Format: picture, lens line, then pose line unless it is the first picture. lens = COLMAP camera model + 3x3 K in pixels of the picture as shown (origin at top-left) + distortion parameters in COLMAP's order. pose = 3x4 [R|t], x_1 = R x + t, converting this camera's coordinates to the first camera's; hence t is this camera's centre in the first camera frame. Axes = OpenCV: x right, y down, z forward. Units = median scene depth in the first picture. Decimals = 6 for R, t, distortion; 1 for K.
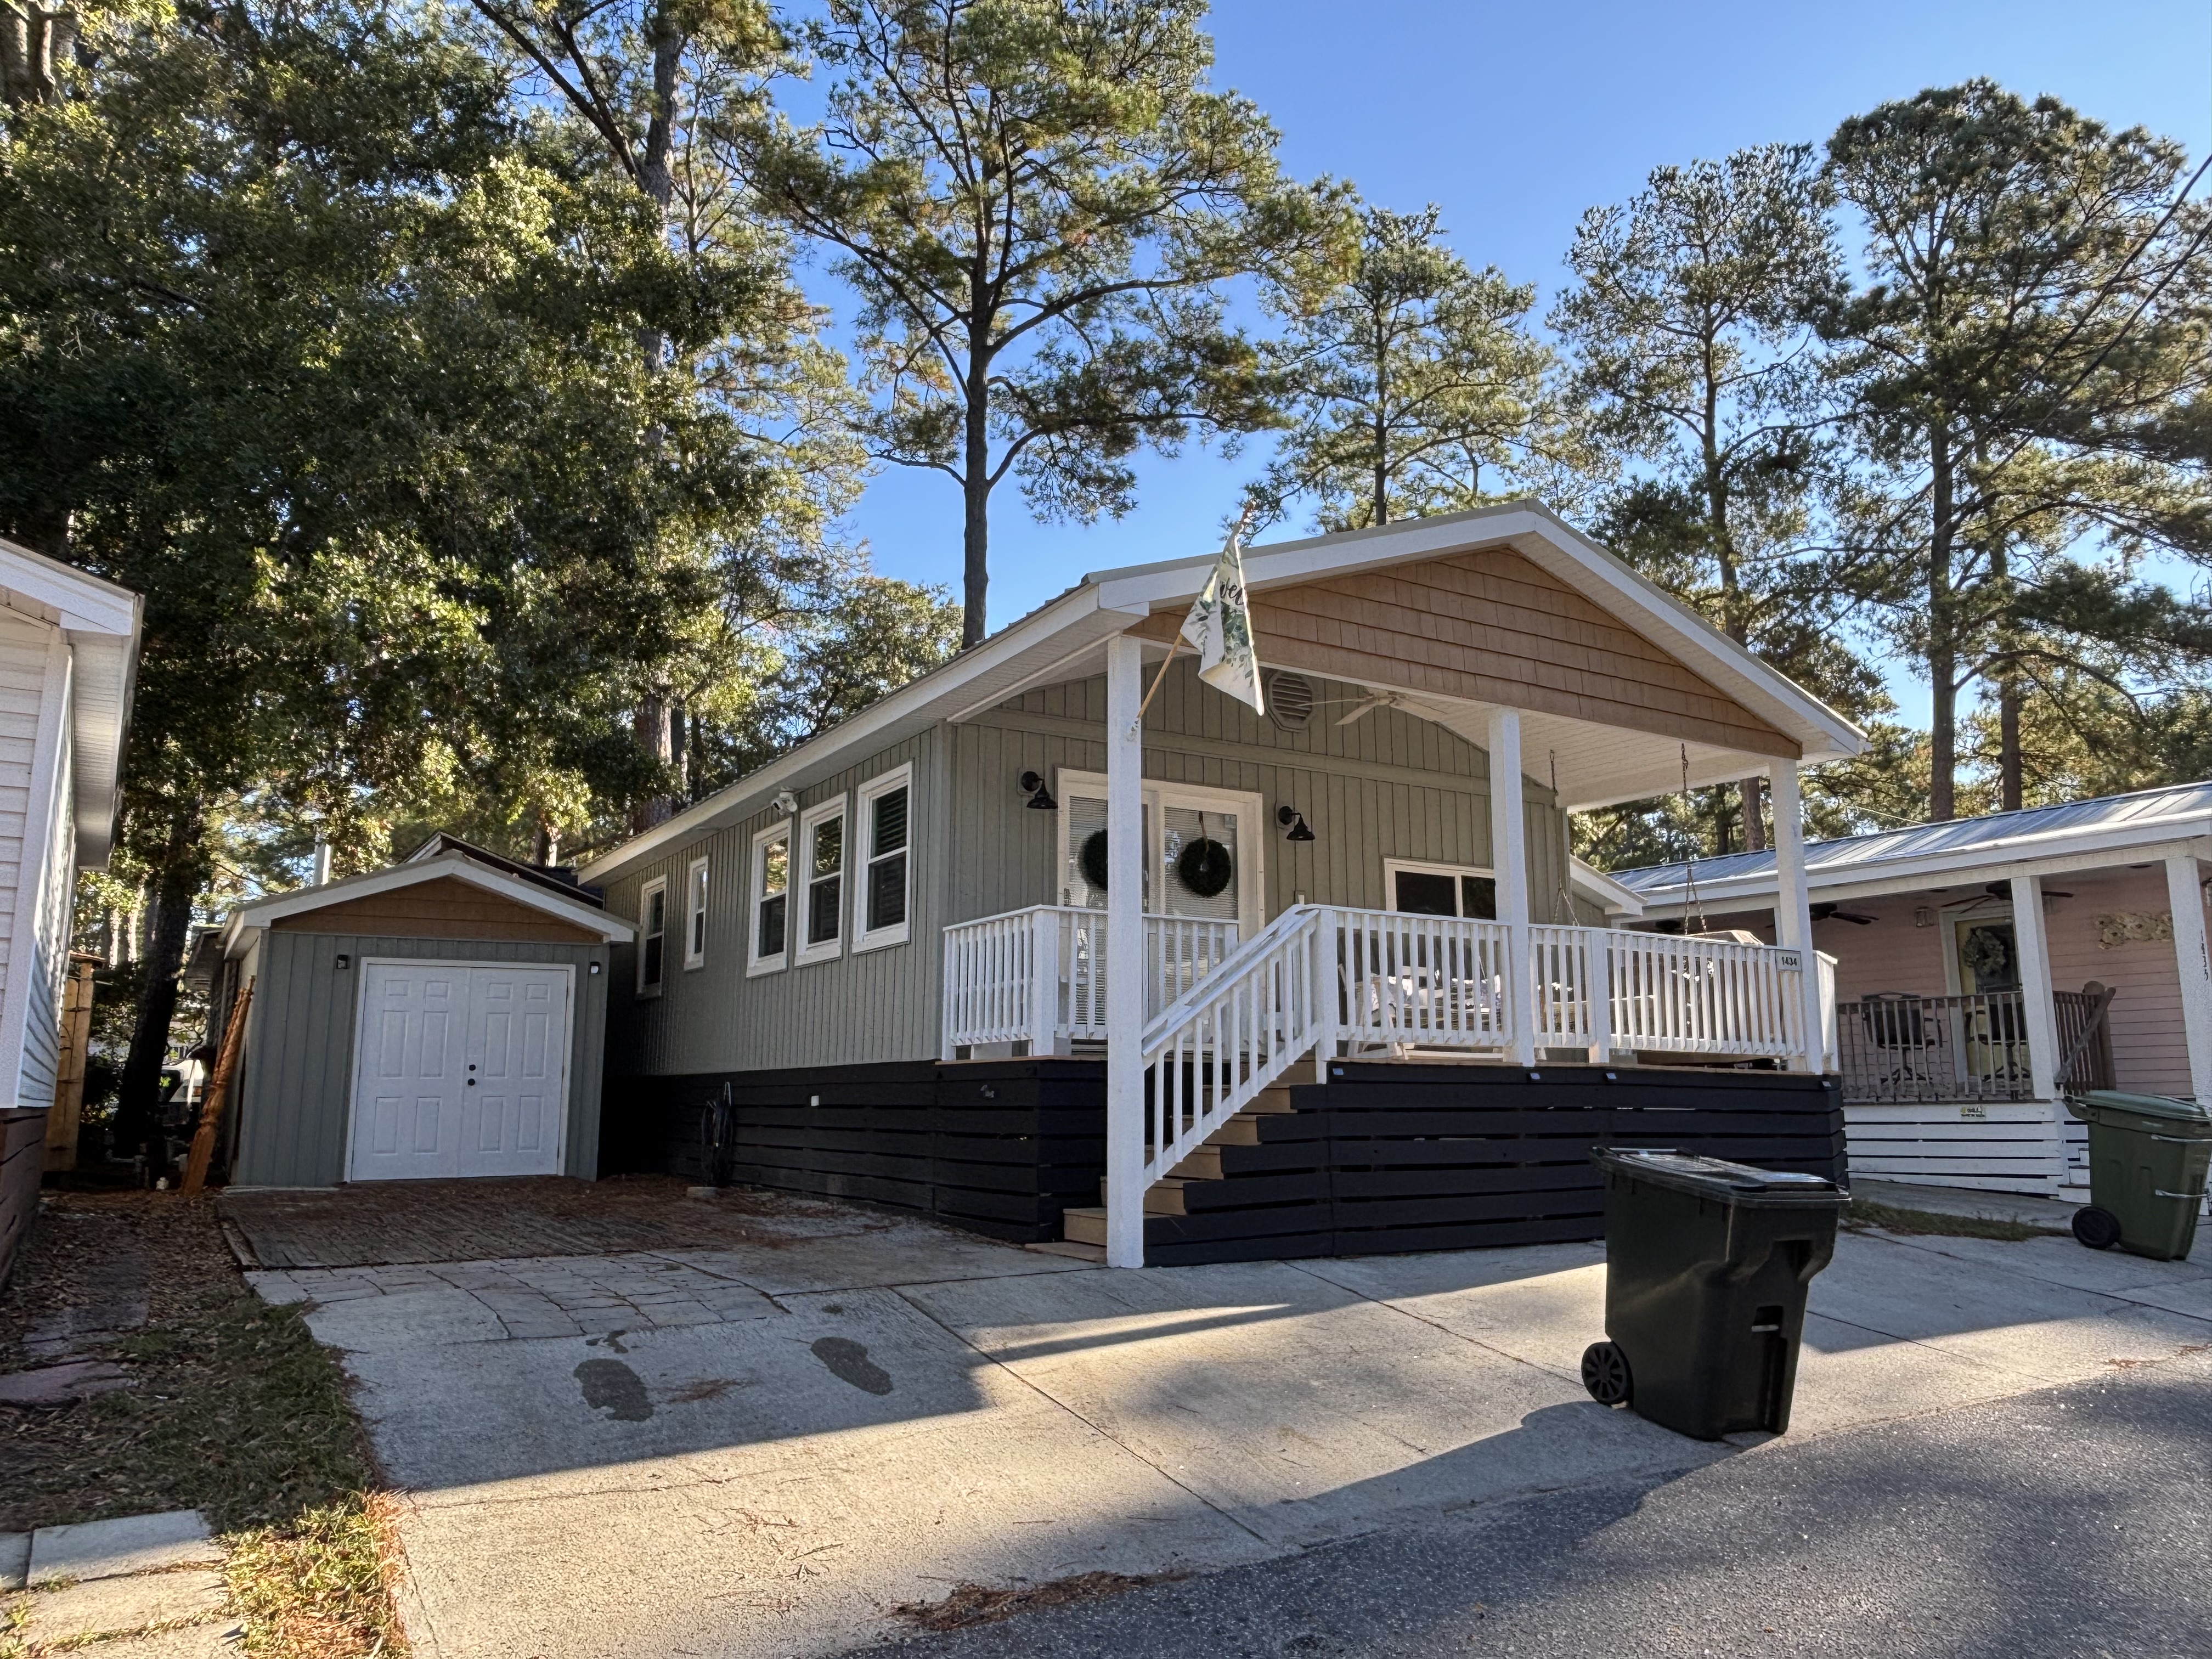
lens RADIAL K [[1493.8, 0, 1109.7], [0, 1493.8, 830.3], [0, 0, 1]] dist [0.009108, 0.000870]
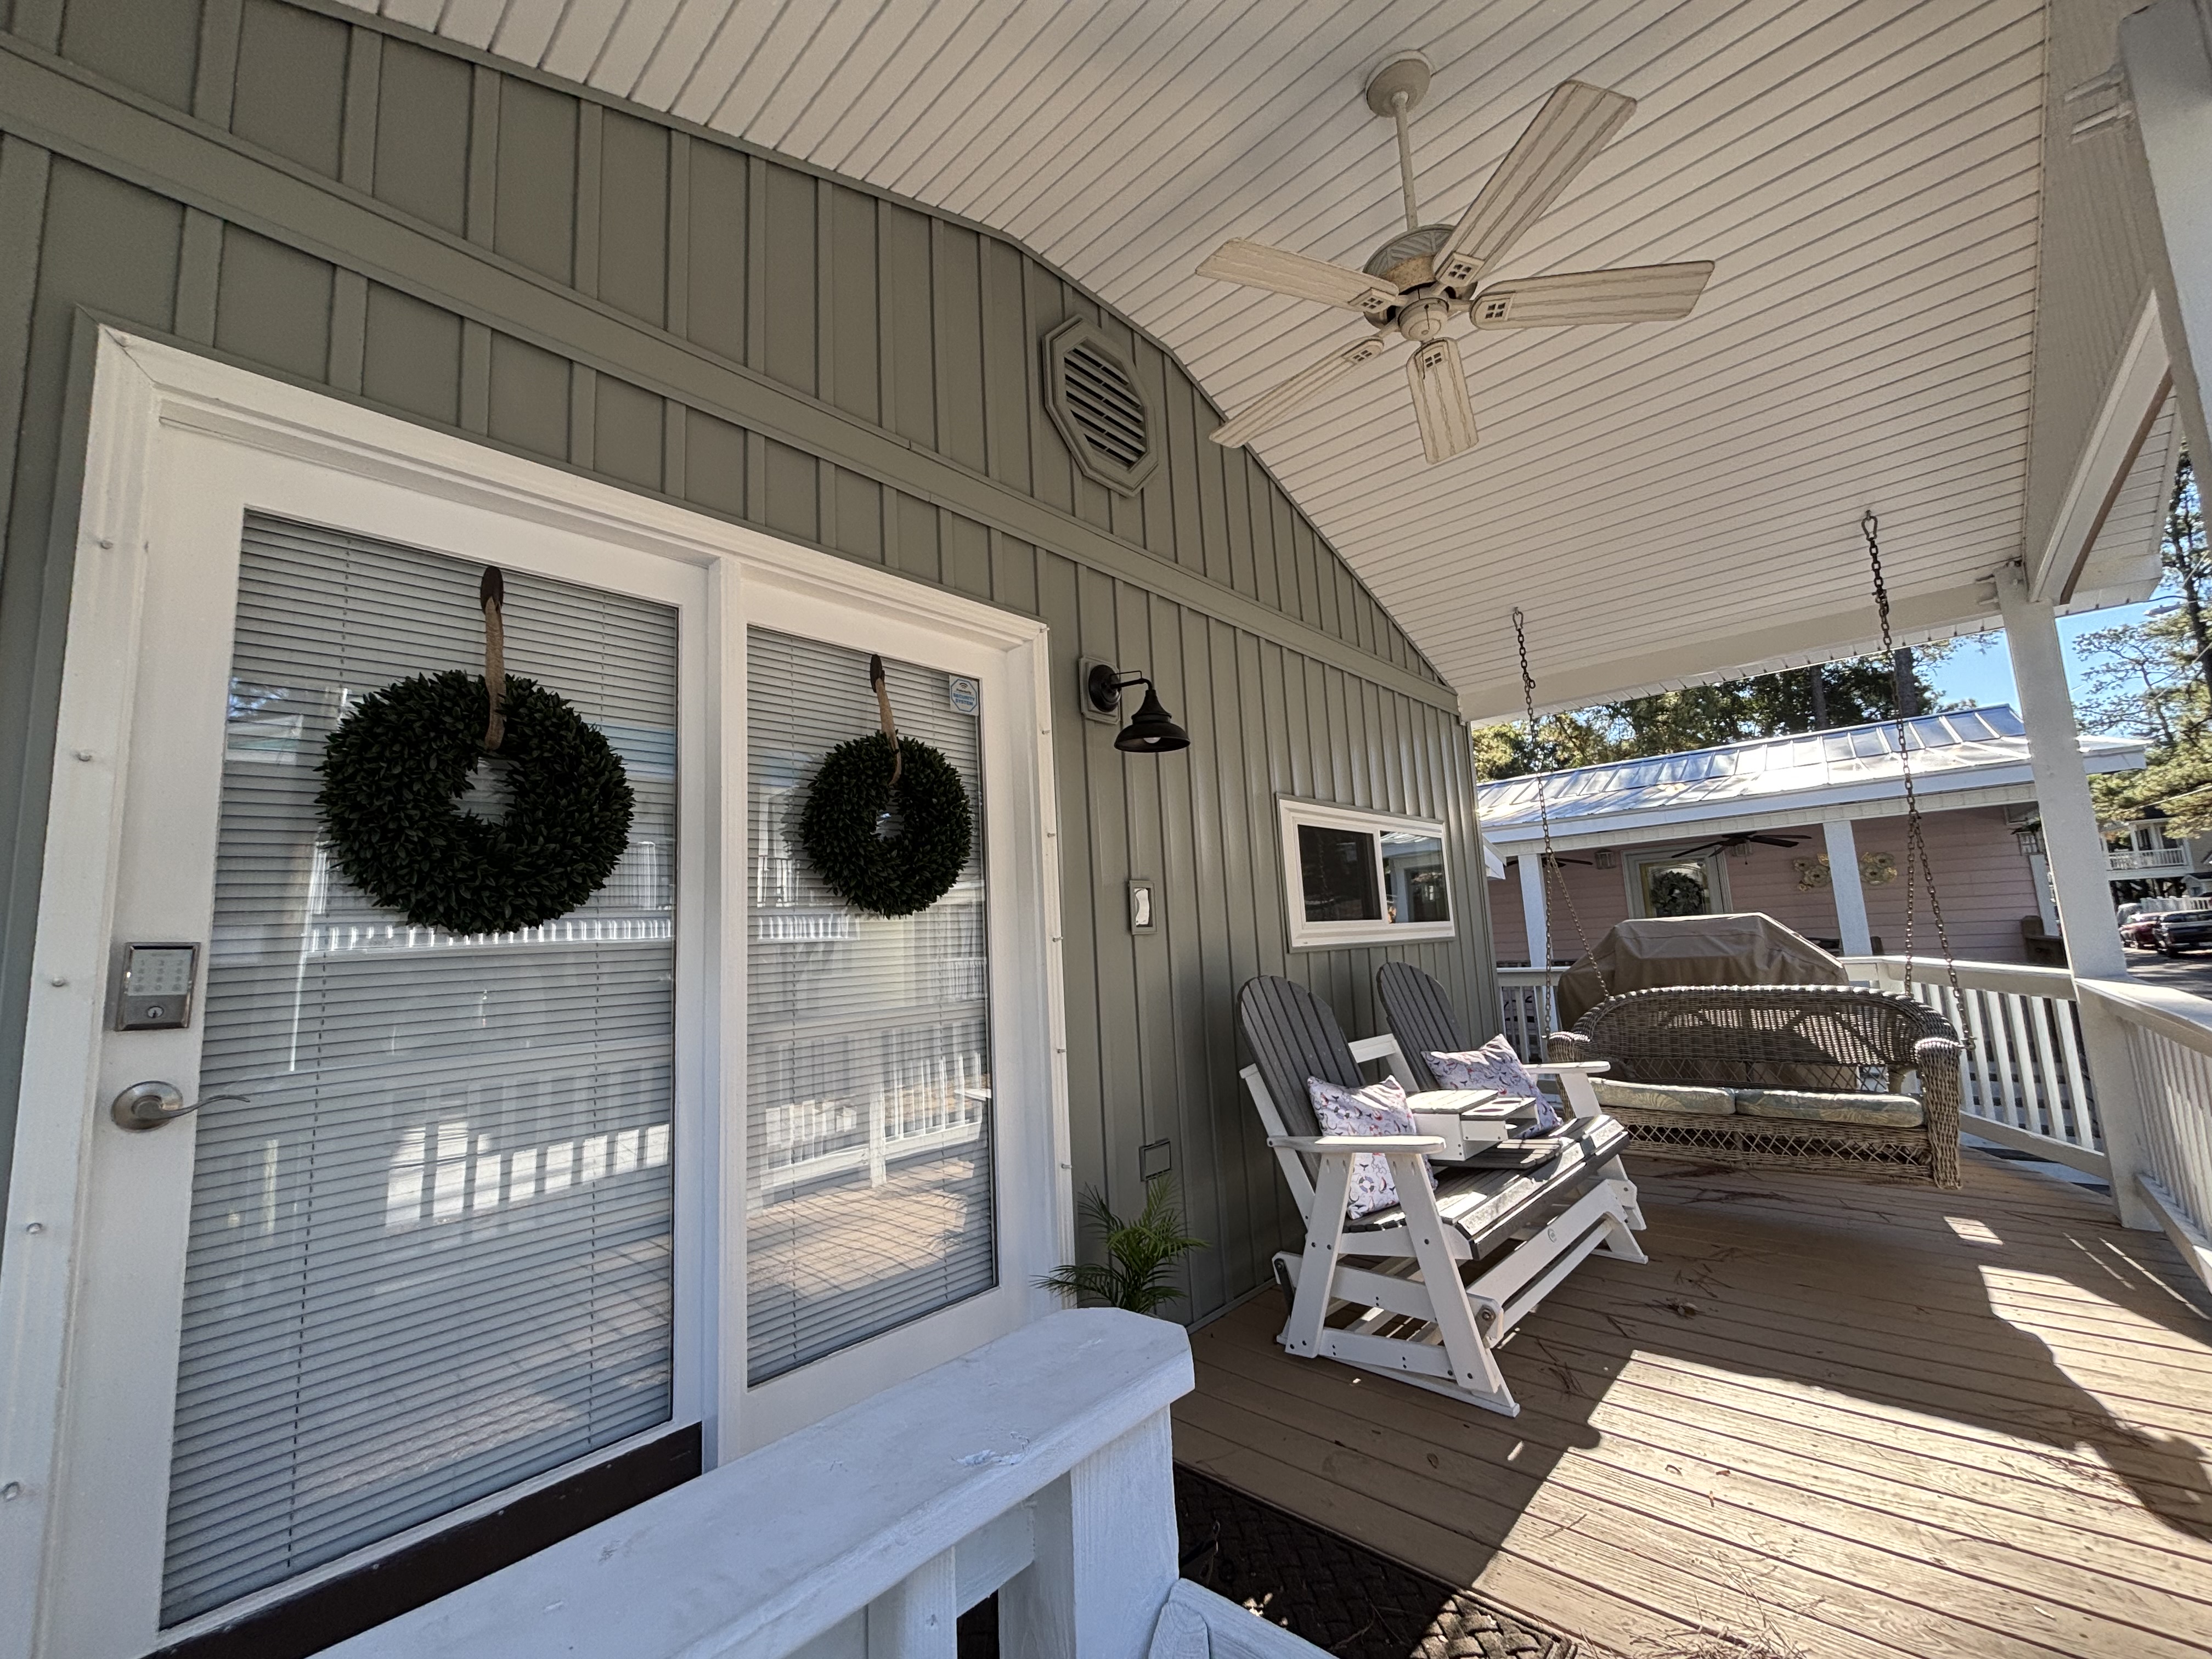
lens RADIAL K [[887.0, 0, 1112.7], [0, 887.0, 831.6], [0, 0, 1]] dist [0.001879, -0.000874]
pose [[0.955145, -0.011743, 0.295907, 0.051472], [-0.000443, 0.999156, 0.041081, 0.018434], [-0.296140, -0.039370, 0.954333, 0.780891]]
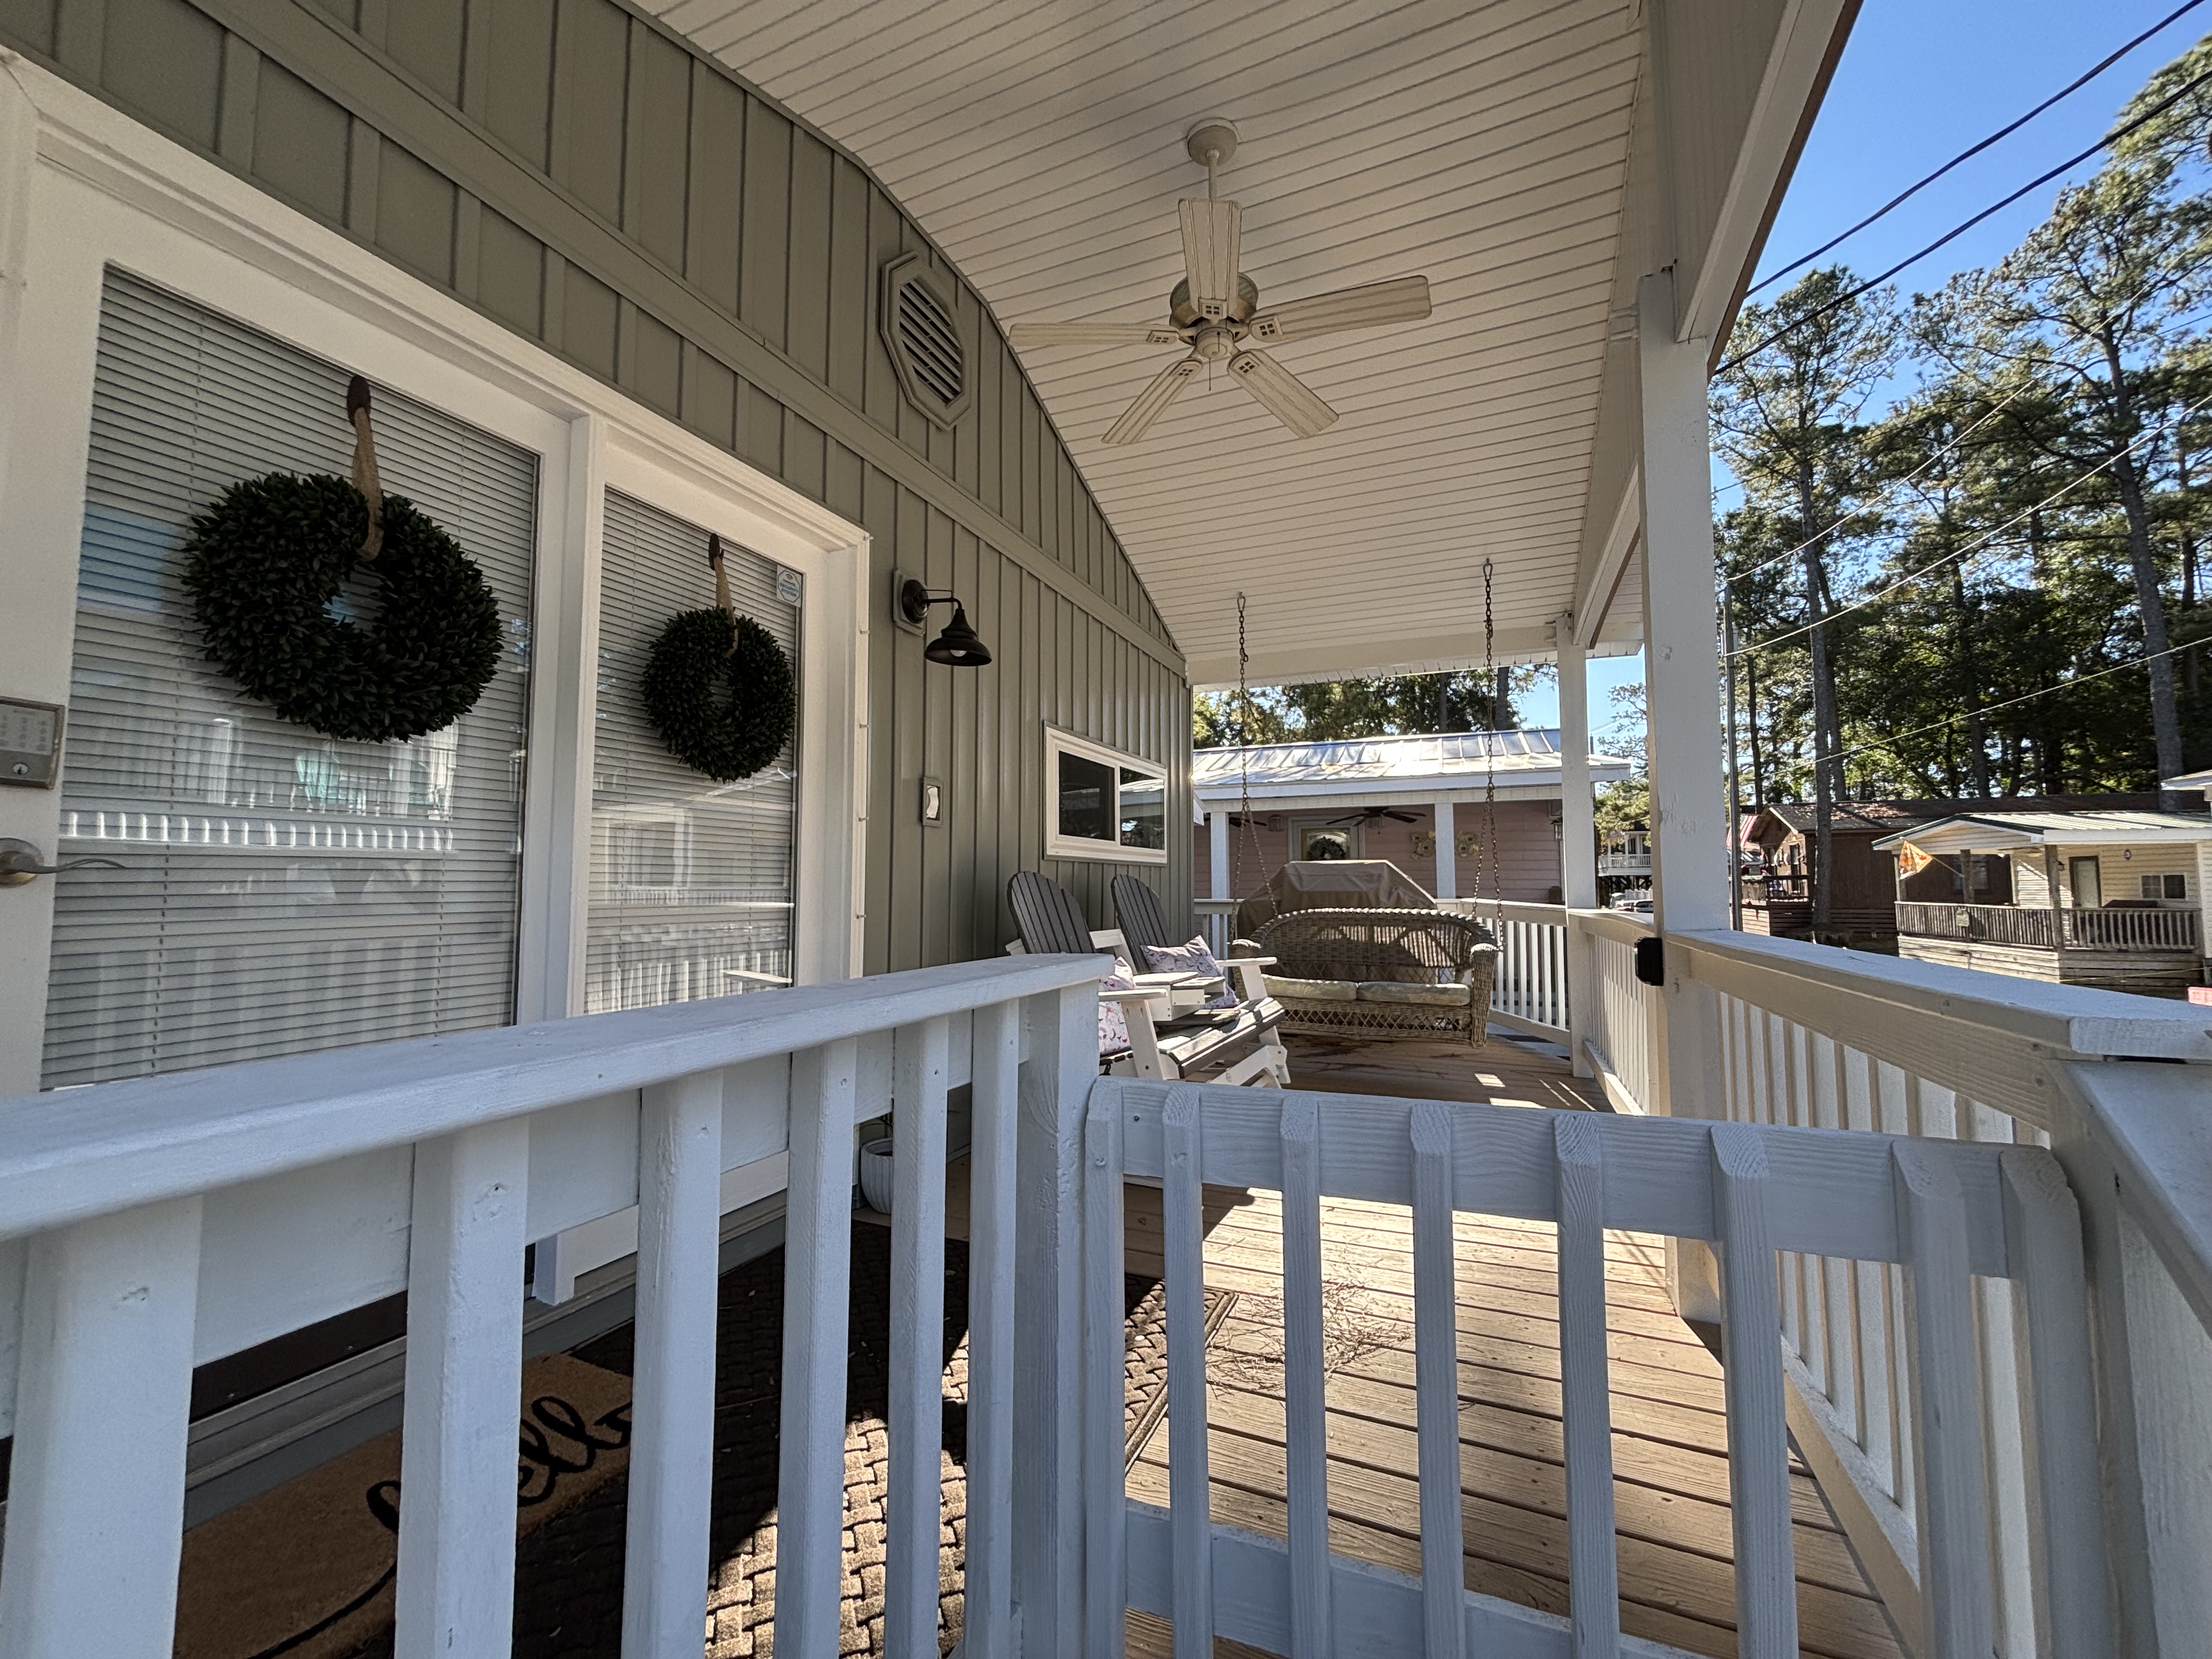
lens RADIAL K [[887.0, 0, 1105.5], [0, 887.0, 833.8], [0, 0, 1]] dist [0.001879, -0.000874]
pose [[0.811512, 0.036574, 0.583190, 0.014941], [-0.103690, 0.991214, 0.082122, 0.030644], [-0.575063, -0.127114, 0.808174, 0.754350]]
